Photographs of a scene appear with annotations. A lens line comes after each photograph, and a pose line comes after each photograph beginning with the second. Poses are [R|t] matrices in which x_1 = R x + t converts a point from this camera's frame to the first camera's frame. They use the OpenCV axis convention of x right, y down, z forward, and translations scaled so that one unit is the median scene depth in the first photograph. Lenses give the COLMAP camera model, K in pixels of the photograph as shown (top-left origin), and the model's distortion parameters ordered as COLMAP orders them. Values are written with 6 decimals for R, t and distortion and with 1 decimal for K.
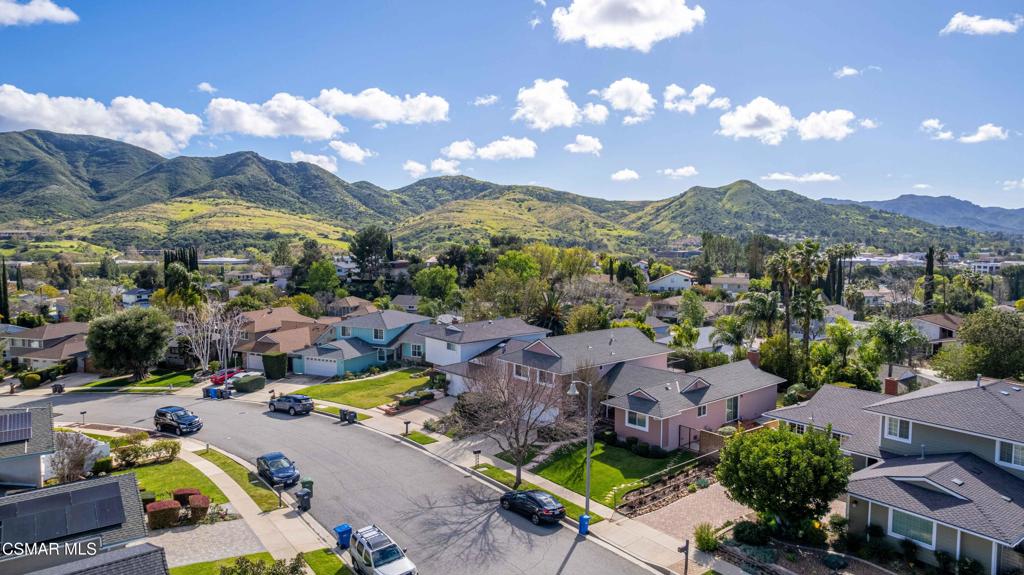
lens RADIAL K [[662.1, 0, 510.2], [0, 662.1, 279.0], [0, 0, 1]] dist [-0.071917, 0.064925]
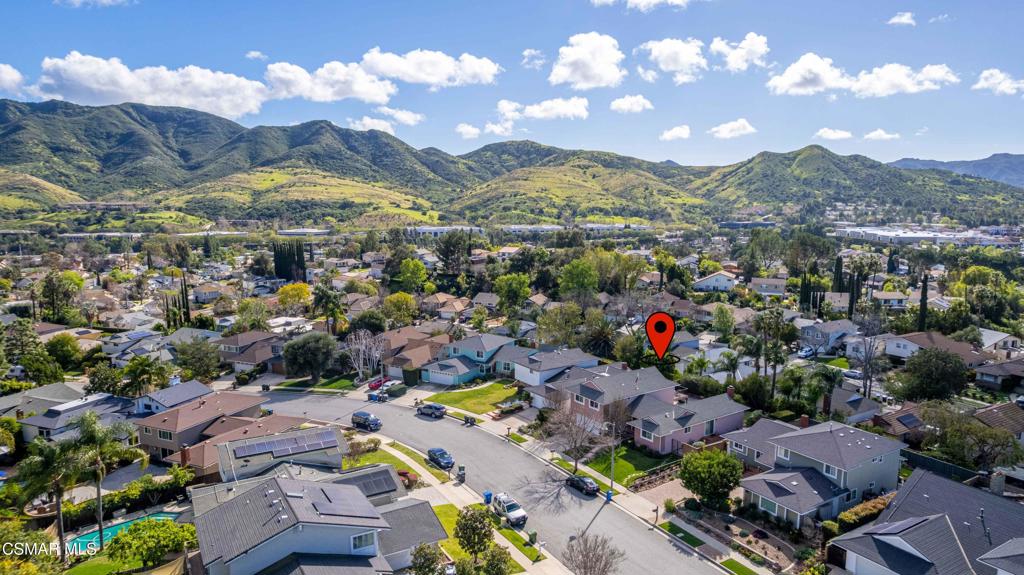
lens RADIAL K [[662.1, 0, 513.9], [0, 662.1, 279.5], [0, 0, 1]] dist [-0.071917, 0.064925]
pose [[0.995879, 0.014143, -0.089586, -0.001142], [-0.008561, 0.998015, 0.062387, -0.166439], [0.090291, -0.061363, 0.994023, -0.398490]]
